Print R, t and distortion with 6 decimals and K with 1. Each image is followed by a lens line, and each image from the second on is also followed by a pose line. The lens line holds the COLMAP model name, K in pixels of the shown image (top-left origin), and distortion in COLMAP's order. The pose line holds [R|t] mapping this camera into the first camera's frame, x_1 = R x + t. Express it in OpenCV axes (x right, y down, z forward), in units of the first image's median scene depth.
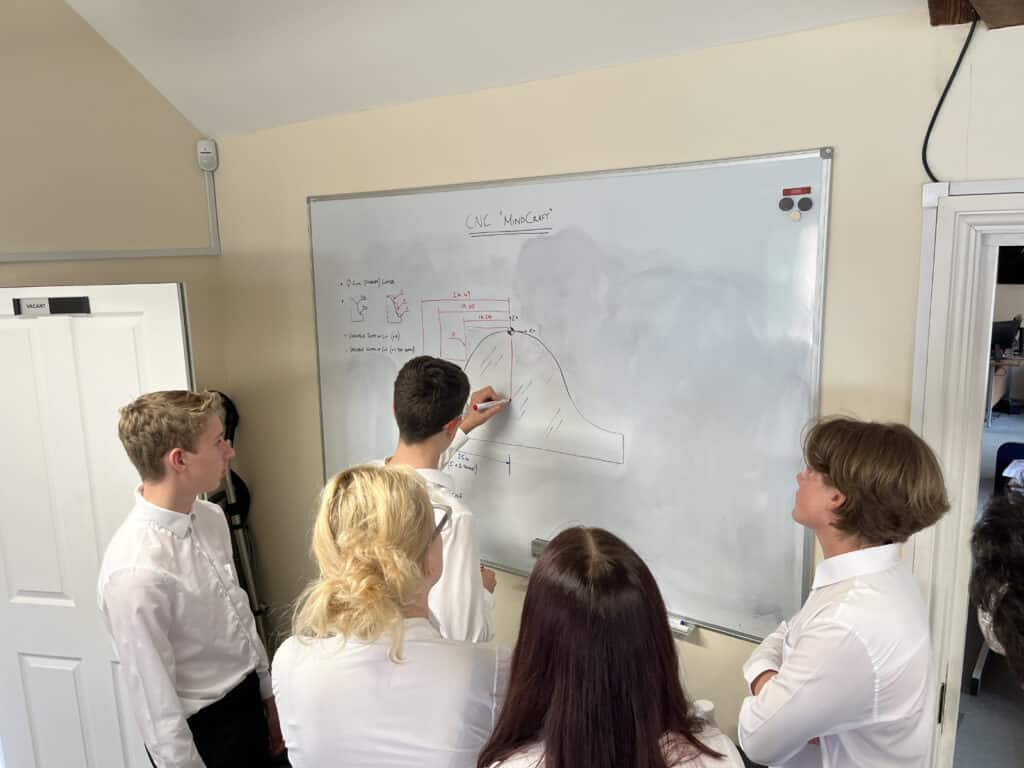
lens RADIAL K [[785.5, 0, 504.2], [0, 785.5, 387.7], [0, 0, 1]] dist [0.038514, -0.028044]
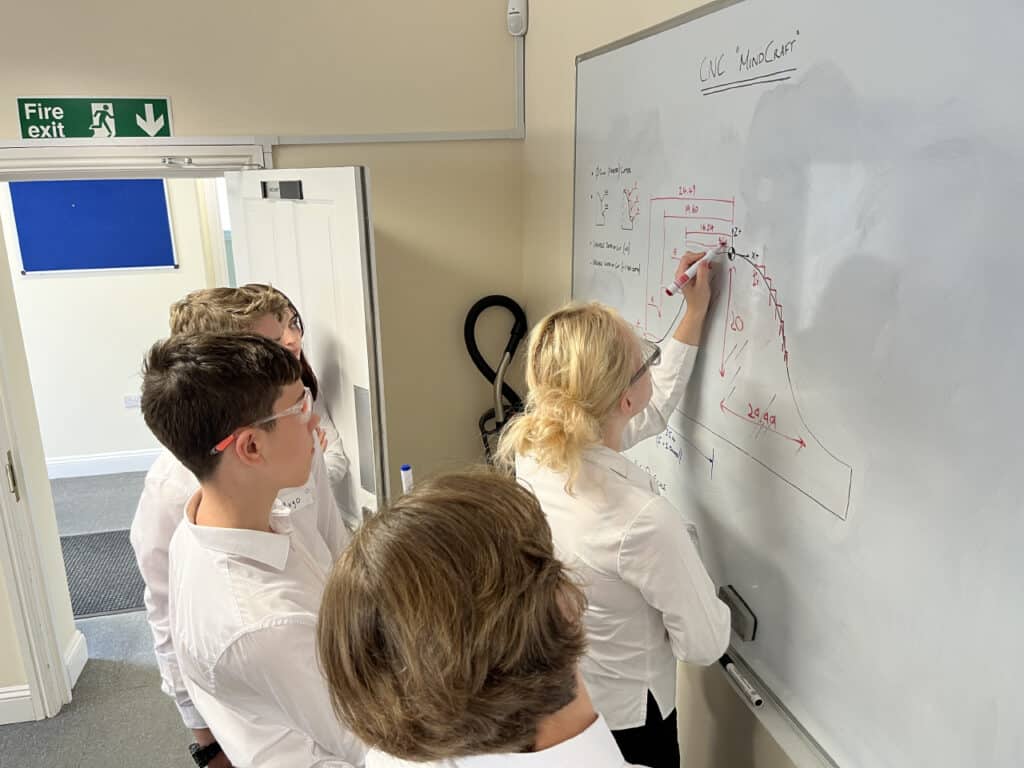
lens RADIAL K [[785.5, 0, 514.4], [0, 785.5, 387.8], [0, 0, 1]] dist [0.038514, -0.028044]
pose [[0.734012, 0.191264, -0.651647, 0.311112], [-0.111840, 0.980466, 0.161800, -0.051295], [0.669864, -0.045883, 0.741065, 0.441679]]
